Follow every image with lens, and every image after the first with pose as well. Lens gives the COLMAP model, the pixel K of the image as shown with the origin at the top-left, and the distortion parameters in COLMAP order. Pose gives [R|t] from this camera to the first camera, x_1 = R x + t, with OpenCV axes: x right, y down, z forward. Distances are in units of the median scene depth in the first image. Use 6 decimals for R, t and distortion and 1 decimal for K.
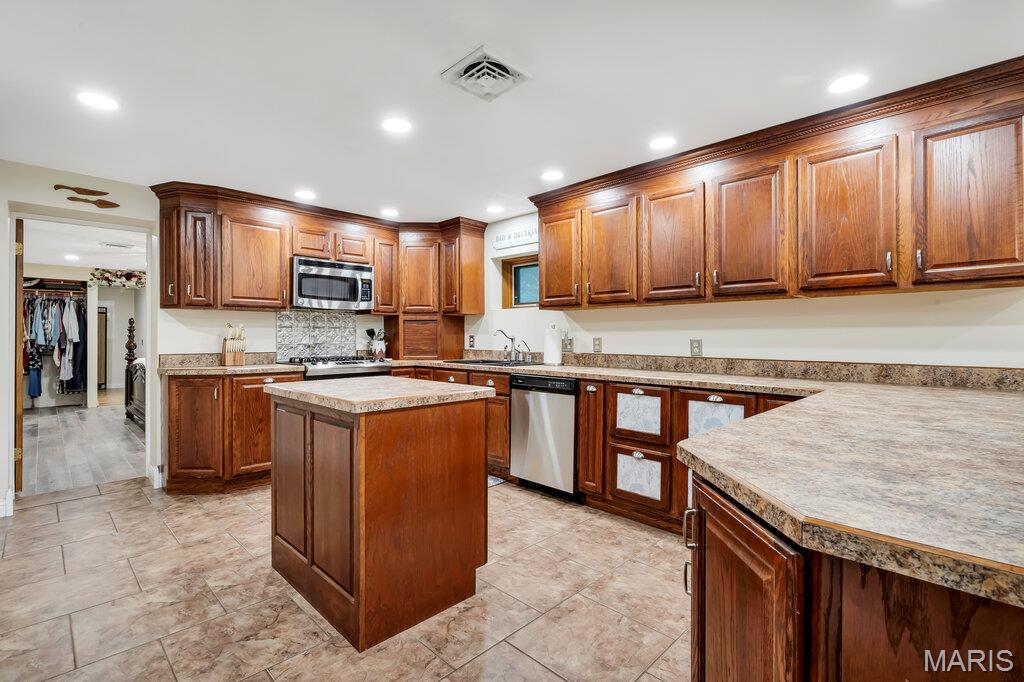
lens RADIAL K [[469.2, 0, 498.8], [0, 469.2, 337.8], [0, 0, 1]] dist [-0.005357, 0.001520]
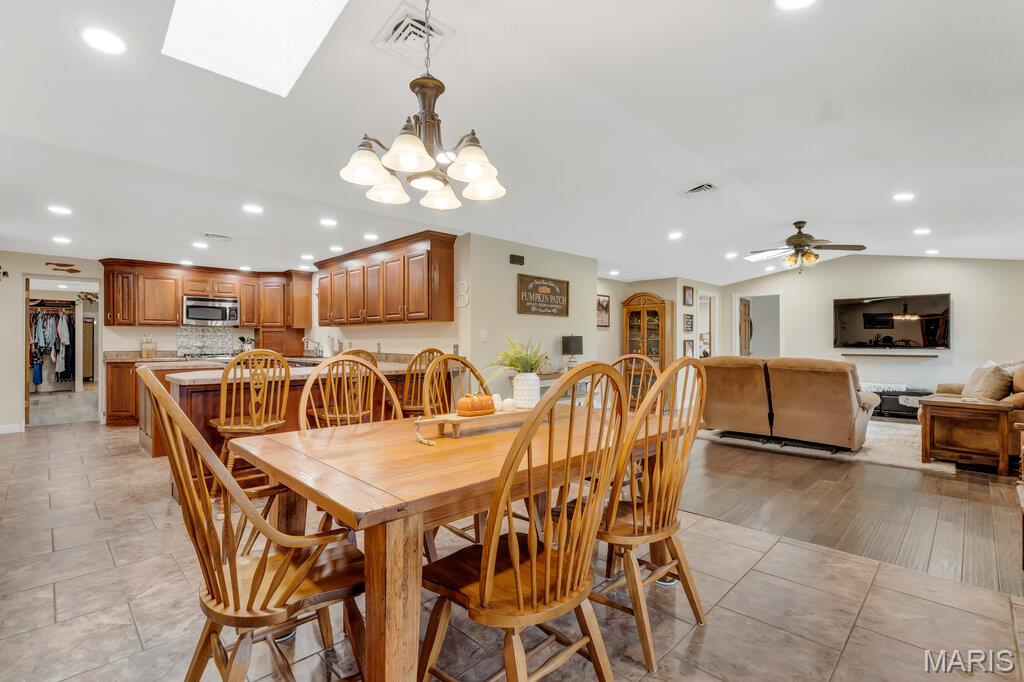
lens RADIAL K [[469.2, 0, 504.3], [0, 469.2, 342.7], [0, 0, 1]] dist [-0.005357, 0.001520]
pose [[0.999999, 0.001178, -0.000280, 0.702208], [-0.001178, 0.999995, 0.003058, -0.004681], [0.000284, -0.003058, 0.999995, -0.691599]]
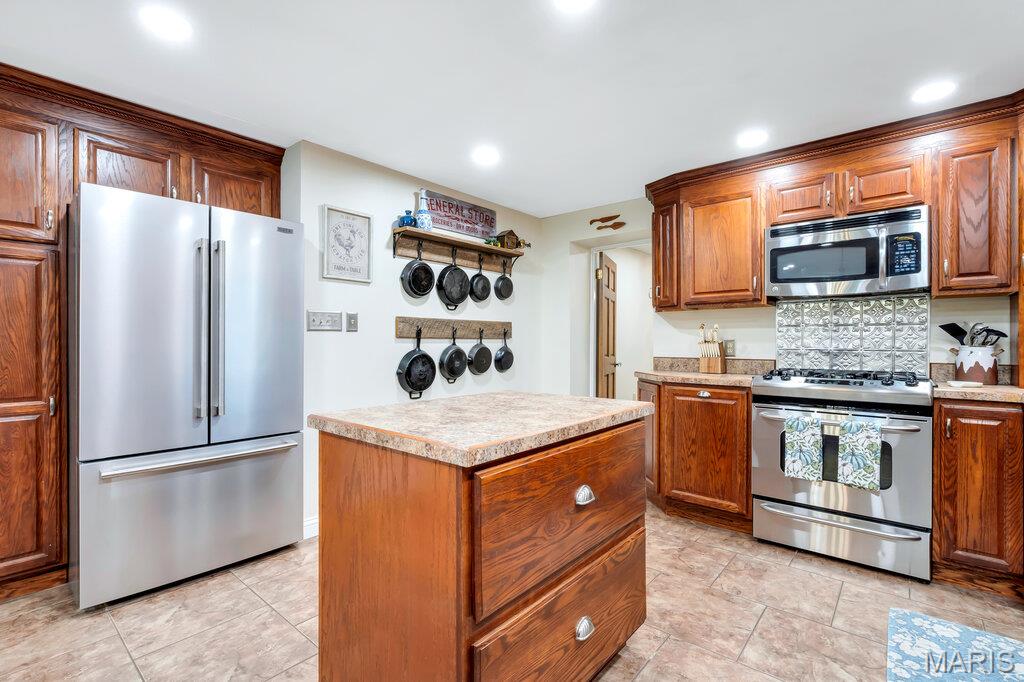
lens RADIAL K [[469.2, 0, 511.6], [0, 469.2, 341.6], [0, 0, 1]] dist [-0.005357, 0.001520]
pose [[0.083485, 0.000857, -0.996509, 0.230865], [0.001983, 0.999998, 0.001026, 0.000244], [0.996507, -0.002062, 0.083483, 0.504161]]
